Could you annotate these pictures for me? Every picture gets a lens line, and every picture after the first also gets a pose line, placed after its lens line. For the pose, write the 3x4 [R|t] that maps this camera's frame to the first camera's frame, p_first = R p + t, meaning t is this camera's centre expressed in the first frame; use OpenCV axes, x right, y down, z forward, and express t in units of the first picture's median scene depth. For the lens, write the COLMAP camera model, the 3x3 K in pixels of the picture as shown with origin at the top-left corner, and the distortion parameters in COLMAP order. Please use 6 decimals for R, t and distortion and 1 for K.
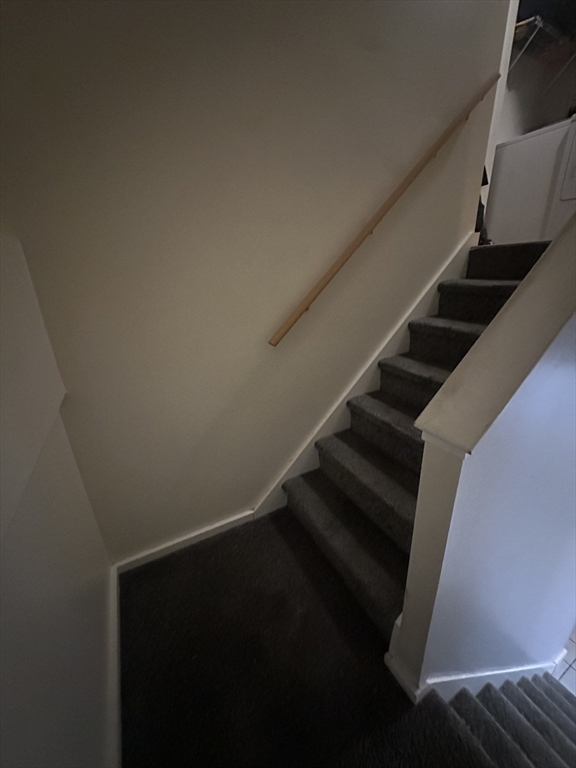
lens RADIAL K [[306.0, 0, 288.0], [0, 306.0, 384.0], [0, 0, 1]] dist [-0.002518, 0.000175]
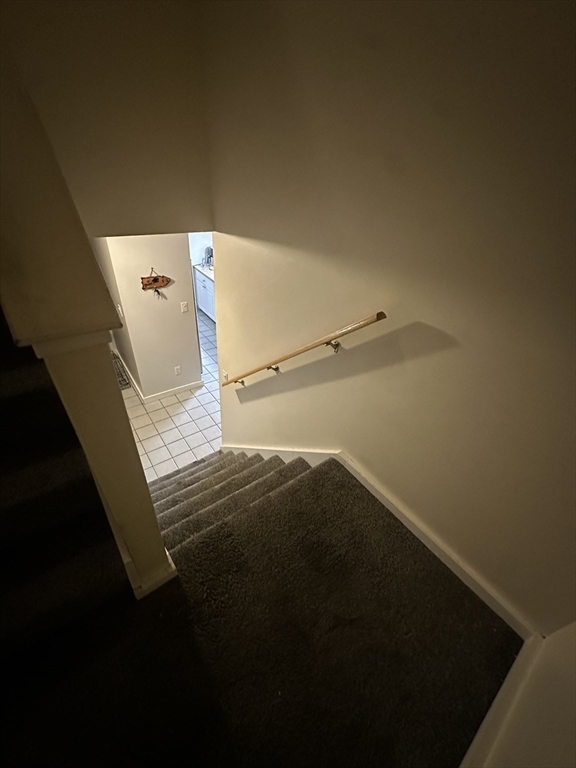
lens RADIAL K [[306.0, 0, 288.0], [0, 306.0, 384.0], [0, 0, 1]] dist [-0.002518, 0.000175]
pose [[-0.165954, -0.563806, 0.809063, -0.092861], [0.269918, 0.763137, 0.587168, -0.007492], [-0.948474, 0.315824, 0.025535, 0.225982]]
